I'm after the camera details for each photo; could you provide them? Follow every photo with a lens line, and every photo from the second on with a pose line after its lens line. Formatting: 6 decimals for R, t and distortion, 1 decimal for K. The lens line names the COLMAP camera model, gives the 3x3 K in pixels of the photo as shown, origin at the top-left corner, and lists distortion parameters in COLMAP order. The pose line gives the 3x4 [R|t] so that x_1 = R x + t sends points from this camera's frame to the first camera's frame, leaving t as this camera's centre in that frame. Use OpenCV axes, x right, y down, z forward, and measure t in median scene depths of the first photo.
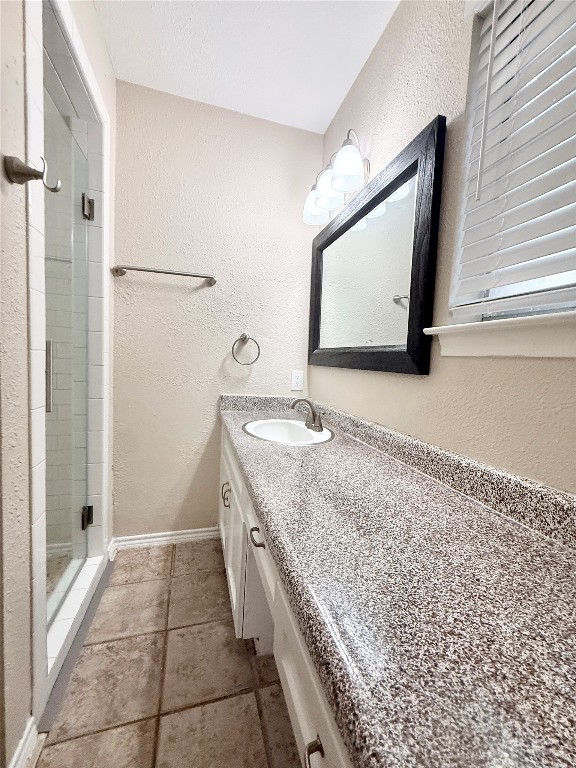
lens RADIAL K [[306.1, 0, 288.0], [0, 306.1, 384.0], [0, 0, 1]] dist [0.001245, -0.000057]
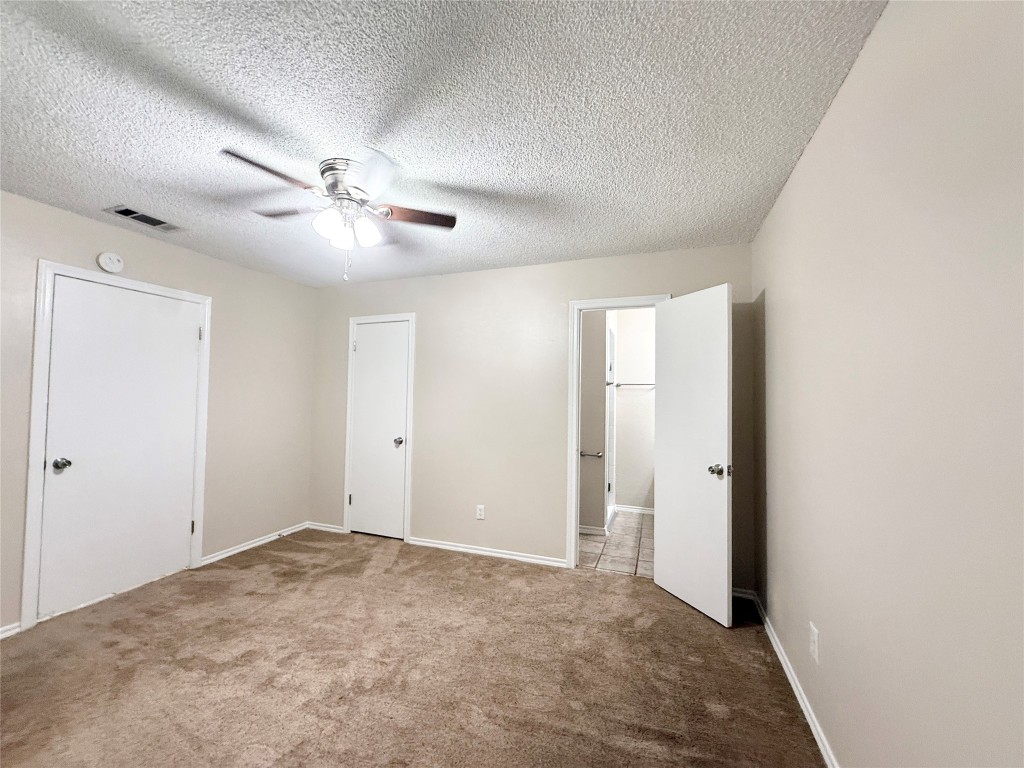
lens RADIAL K [[406.3, 0, 512.0], [0, 406.3, 384.0], [0, 0, 1]] dist [-0.001223, -0.000079]
pose [[0.798716, -0.058720, -0.598836, 1.084854], [-0.019827, 0.992118, -0.123729, 0.045025], [0.601381, 0.110697, 0.791257, -3.187216]]
